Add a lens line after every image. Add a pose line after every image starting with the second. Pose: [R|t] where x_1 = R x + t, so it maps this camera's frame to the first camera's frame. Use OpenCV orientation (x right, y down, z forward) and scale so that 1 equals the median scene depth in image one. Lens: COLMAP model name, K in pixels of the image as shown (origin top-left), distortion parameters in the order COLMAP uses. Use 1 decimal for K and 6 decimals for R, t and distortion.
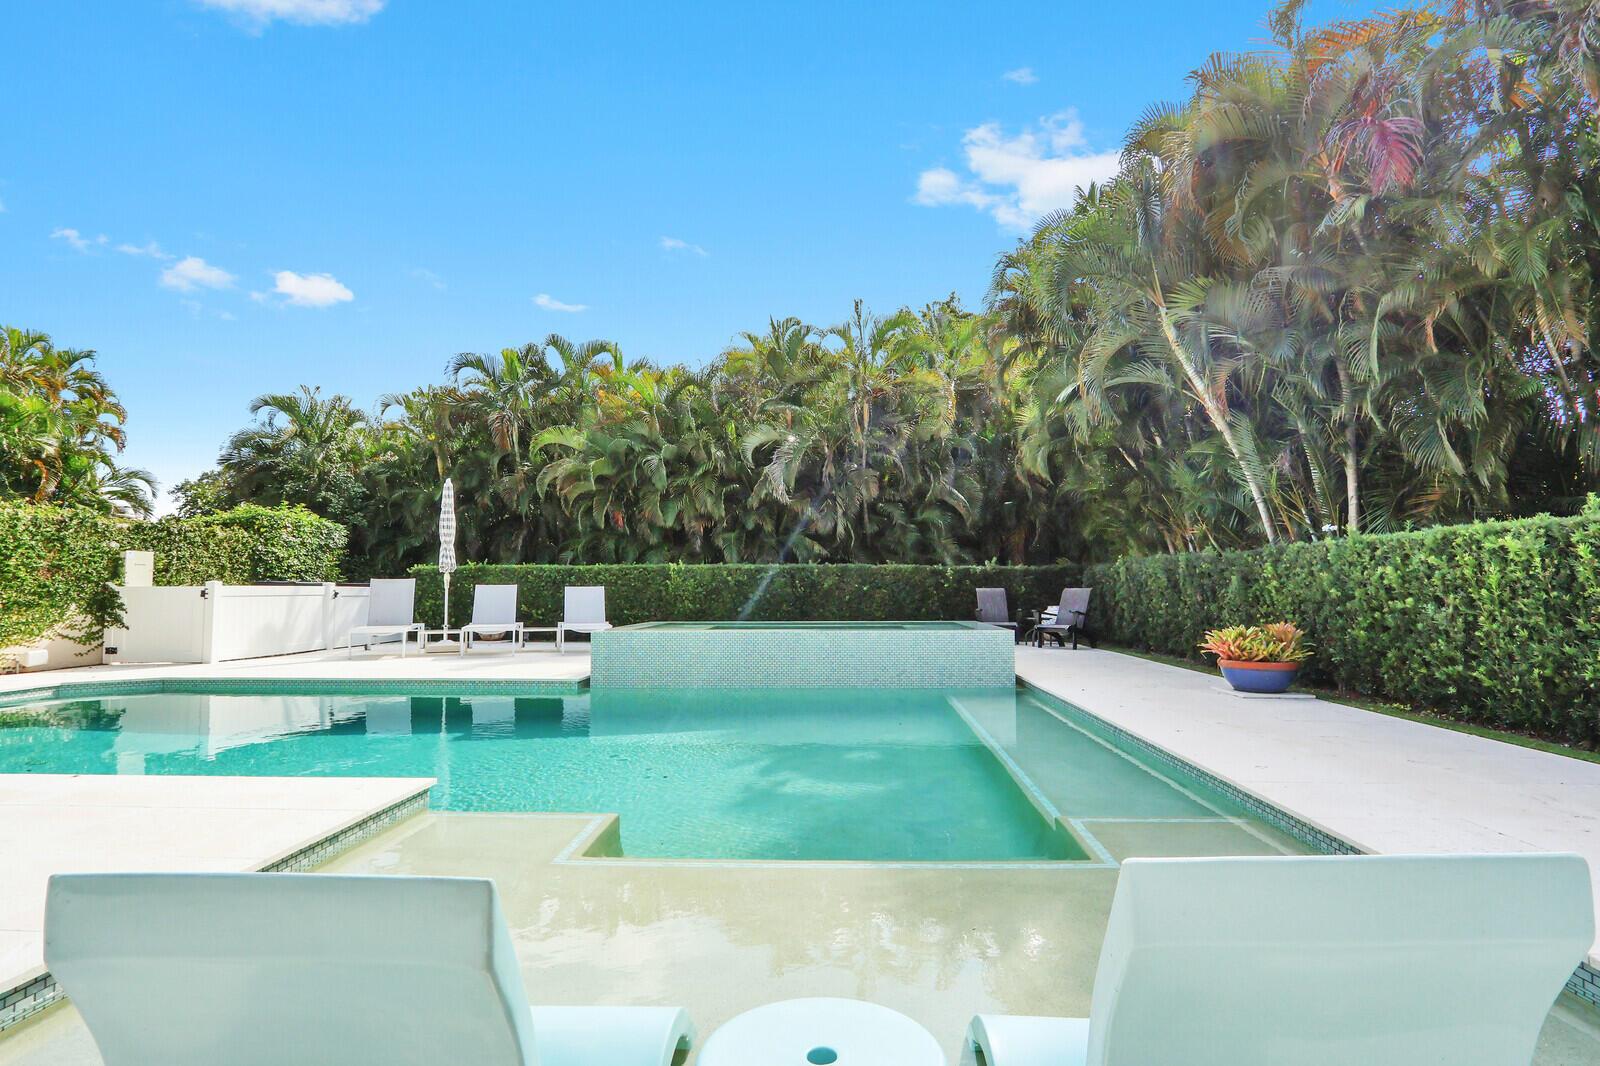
lens RADIAL K [[807.3, 0, 799.7], [0, 807.3, 517.3], [0, 0, 1]] dist [0.012727, -0.001195]
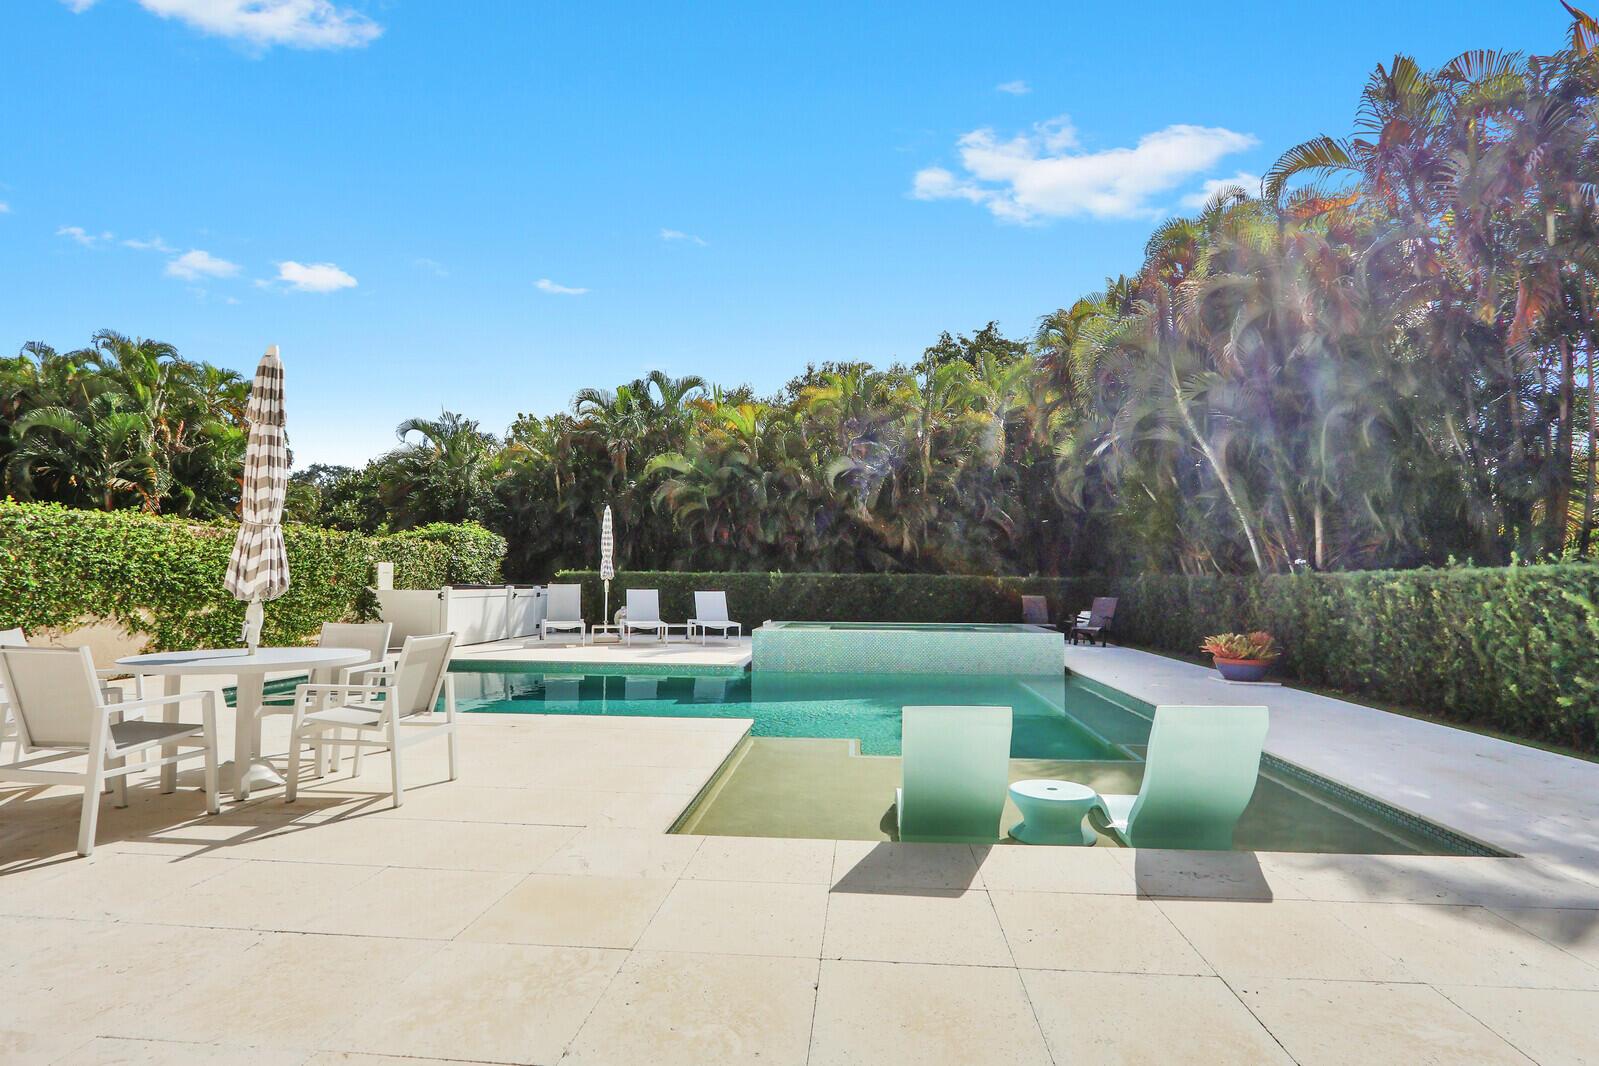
lens RADIAL K [[806.8, 0, 798.3], [0, 806.8, 513.6], [0, 0, 1]] dist [0.012727, -0.001195]
pose [[0.999790, 0.010472, -0.017593, -0.108746], [-0.010341, 0.999918, 0.007529, -0.045803], [0.017671, -0.007345, 0.999817, -0.246880]]
